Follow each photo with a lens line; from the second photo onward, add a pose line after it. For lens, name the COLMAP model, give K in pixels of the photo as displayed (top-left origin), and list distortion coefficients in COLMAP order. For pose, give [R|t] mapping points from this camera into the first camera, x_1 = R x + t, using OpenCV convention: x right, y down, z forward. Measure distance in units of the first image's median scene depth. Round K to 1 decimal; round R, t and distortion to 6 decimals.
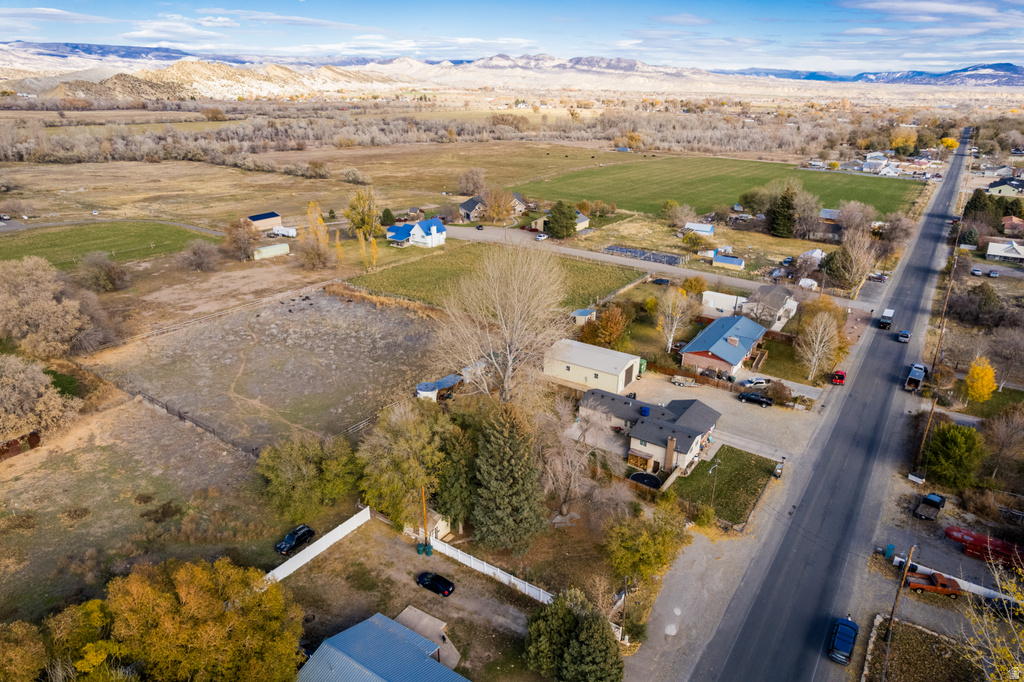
lens RADIAL K [[654.7, 0, 515.3], [0, 654.7, 345.1], [0, 0, 1]] dist [-0.079717, 0.076065]
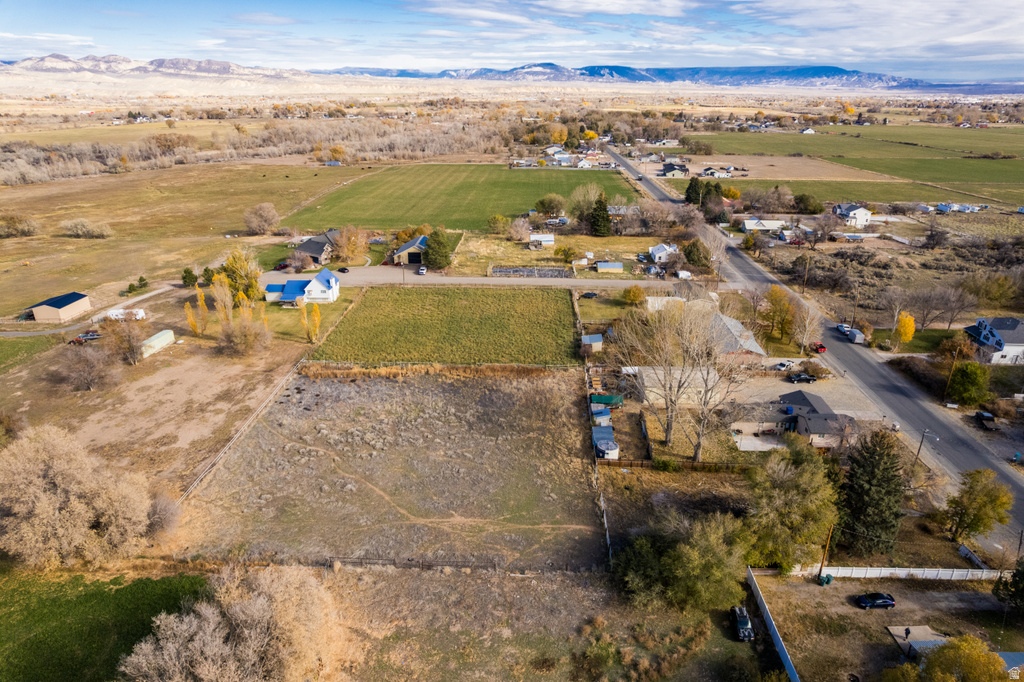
lens RADIAL K [[654.7, 0, 515.3], [0, 654.7, 345.1], [0, 0, 1]] dist [-0.079717, 0.076065]
pose [[0.845556, -0.212114, 0.489942, -0.470389], [0.212174, 0.975614, 0.056202, -0.113024], [-0.489915, 0.056431, 0.869942, 0.128736]]
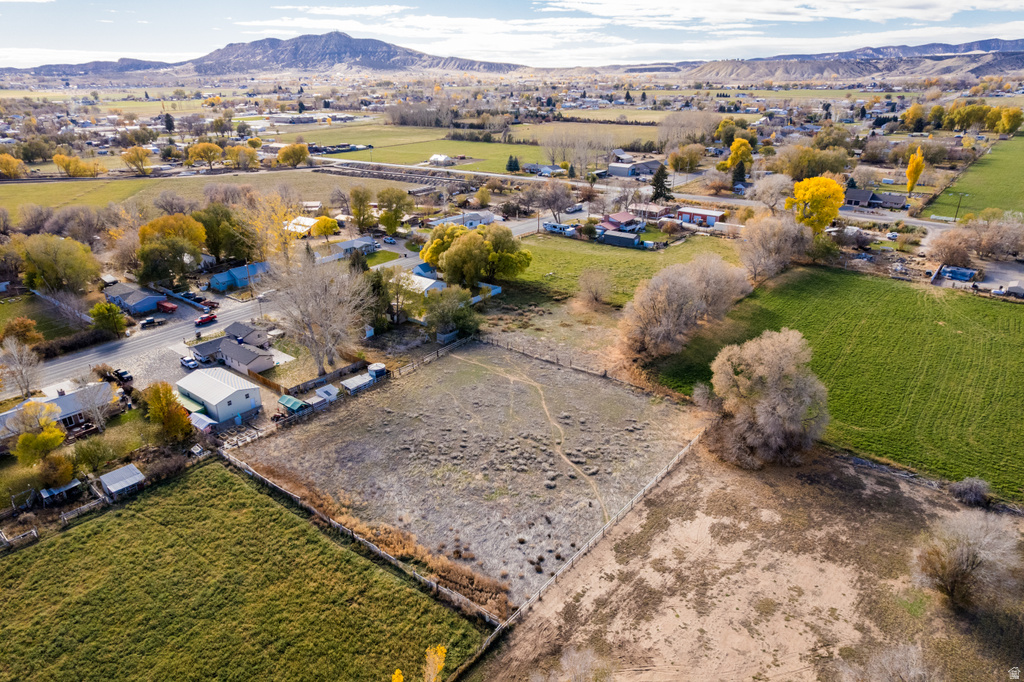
lens RADIAL K [[654.7, 0, 515.3], [0, 654.7, 345.1], [0, 0, 1]] dist [-0.079717, 0.076065]
pose [[-0.996887, -0.039149, 0.068434, -0.323195], [0.020980, 0.704985, 0.708912, -0.564587], [-0.075998, 0.708141, -0.701969, 1.214841]]
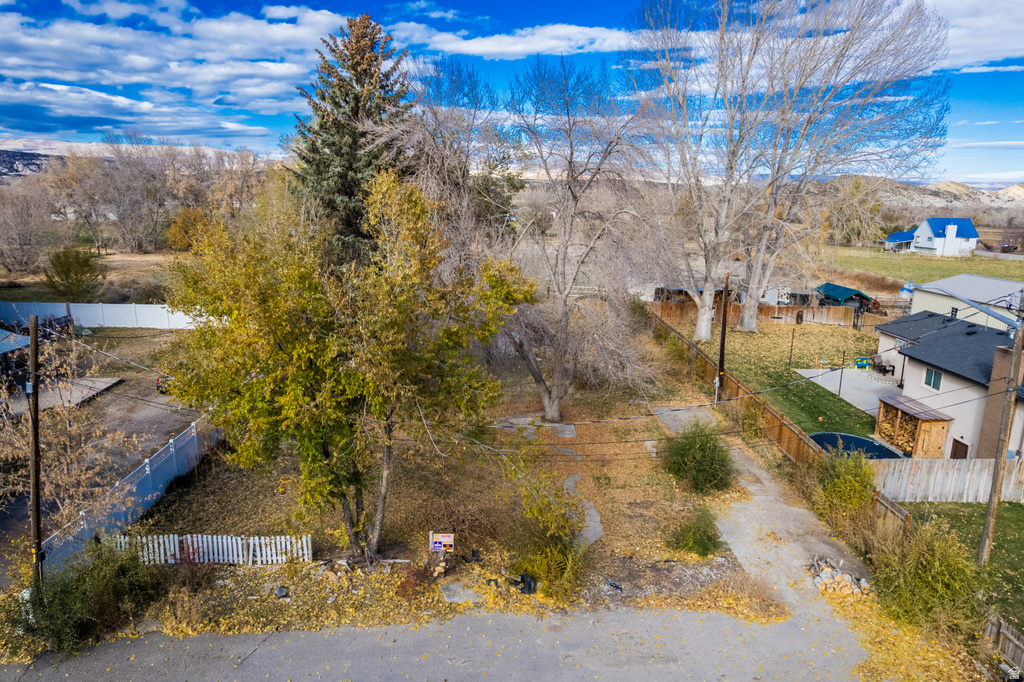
lens RADIAL K [[654.7, 0, 515.3], [0, 654.7, 345.1], [0, 0, 1]] dist [-0.079717, 0.076065]
pose [[0.598524, 0.167380, -0.783424, 0.181715], [-0.299676, 0.953708, -0.025186, 0.110205], [0.742943, 0.249848, 0.620977, 0.364657]]
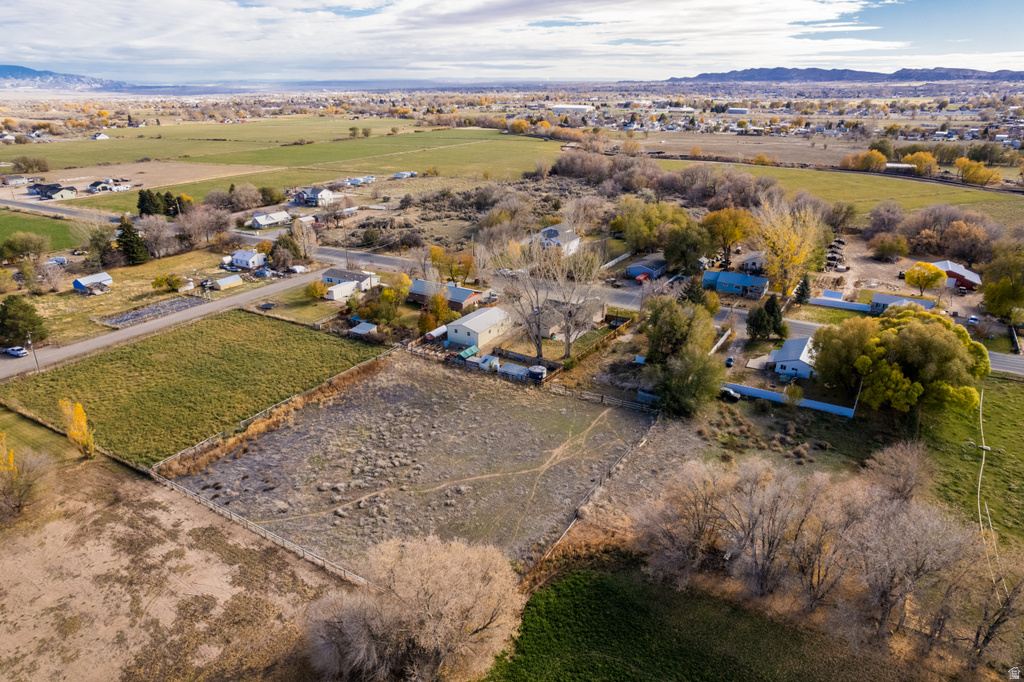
lens RADIAL K [[654.7, 0, 515.3], [0, 654.7, 345.1], [0, 0, 1]] dist [-0.079717, 0.076065]
pose [[-0.038947, -0.388890, 0.920461, -0.843097], [0.385903, 0.843839, 0.372846, -0.304016], [-0.921717, 0.369730, 0.117209, 0.579181]]
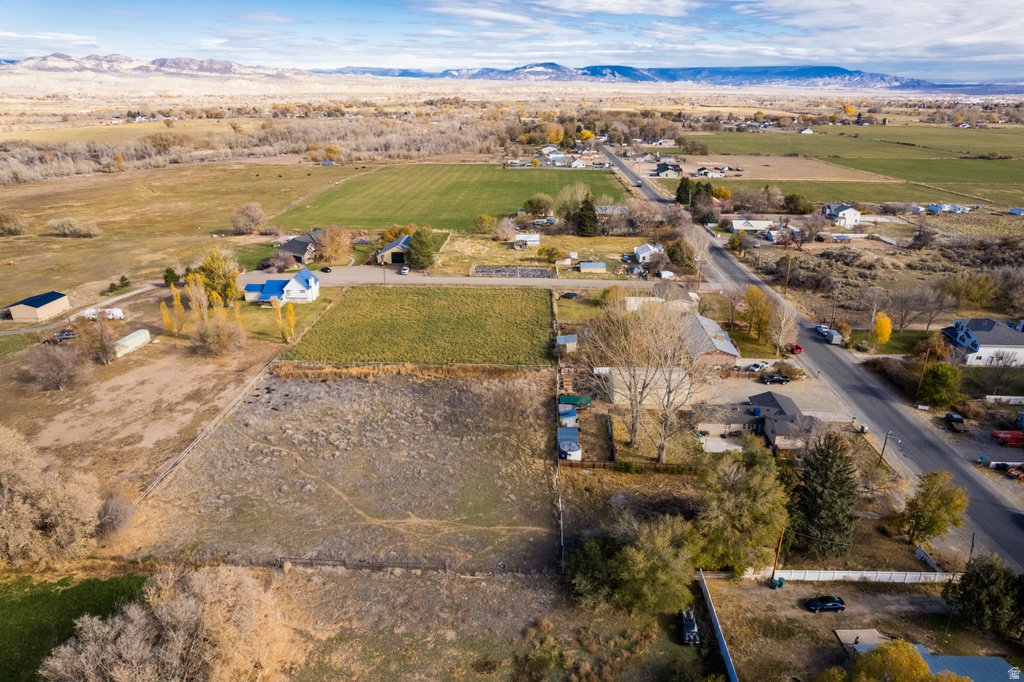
lens RADIAL K [[654.7, 0, 515.3], [0, 654.7, 345.1], [0, 0, 1]] dist [-0.079717, 0.076065]
pose [[0.847072, -0.210572, 0.487984, -0.435819], [0.210336, 0.976021, 0.056053, -0.105301], [-0.488086, 0.055160, 0.871051, 0.111747]]
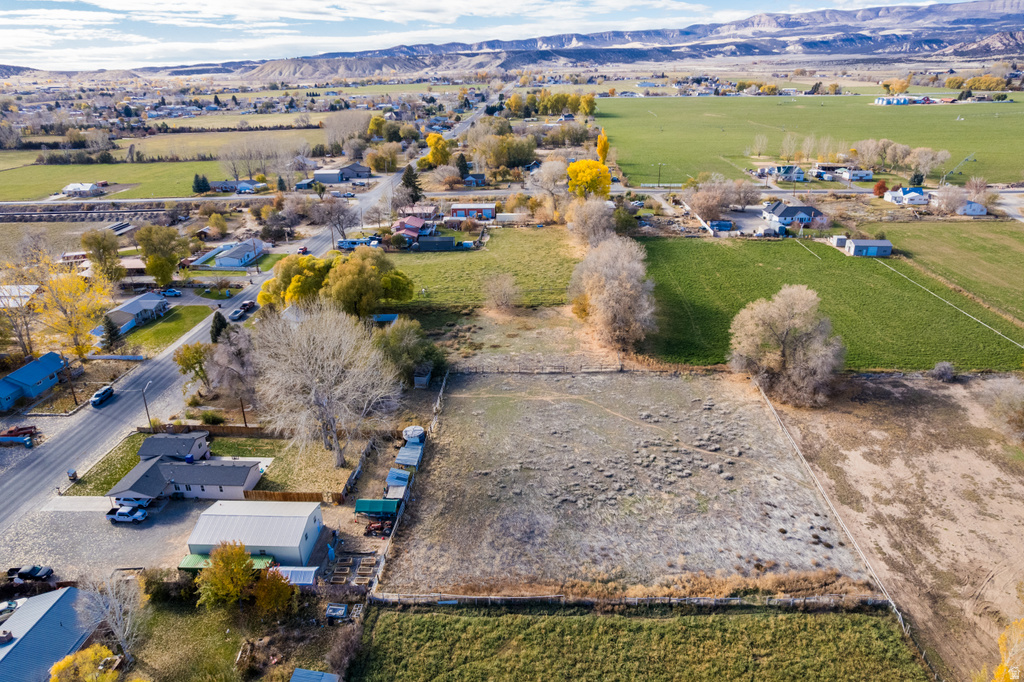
lens RADIAL K [[669.2, 0, 516.0], [0, 669.2, 339.6], [0, 0, 1]] dist [-0.079832, 0.078028]
pose [[-0.853217, 0.198622, -0.482256, 0.135801], [-0.194320, 0.737013, 0.647342, -0.499852], [0.484005, 0.646035, -0.590235, 1.063260]]
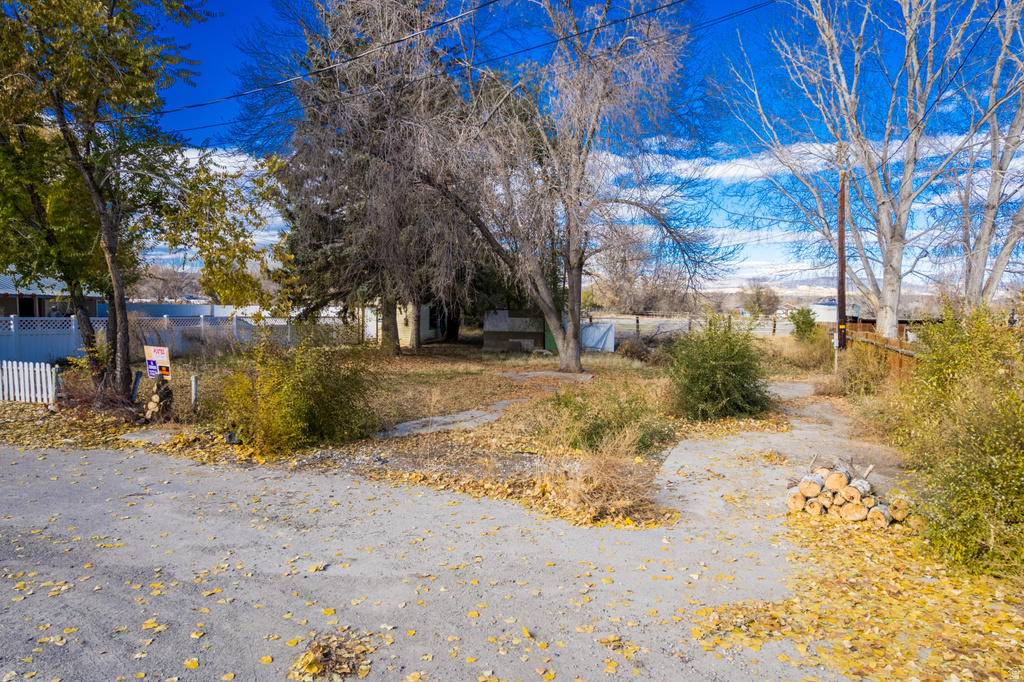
lens RADIAL K [[654.7, 0, 515.3], [0, 654.7, 345.1], [0, 0, 1]] dist [-0.079717, 0.076065]
pose [[0.258765, 0.029738, -0.965482, 0.173881], [-0.362597, 0.929421, -0.068554, 0.131561], [0.895301, 0.367820, 0.251285, 0.449421]]
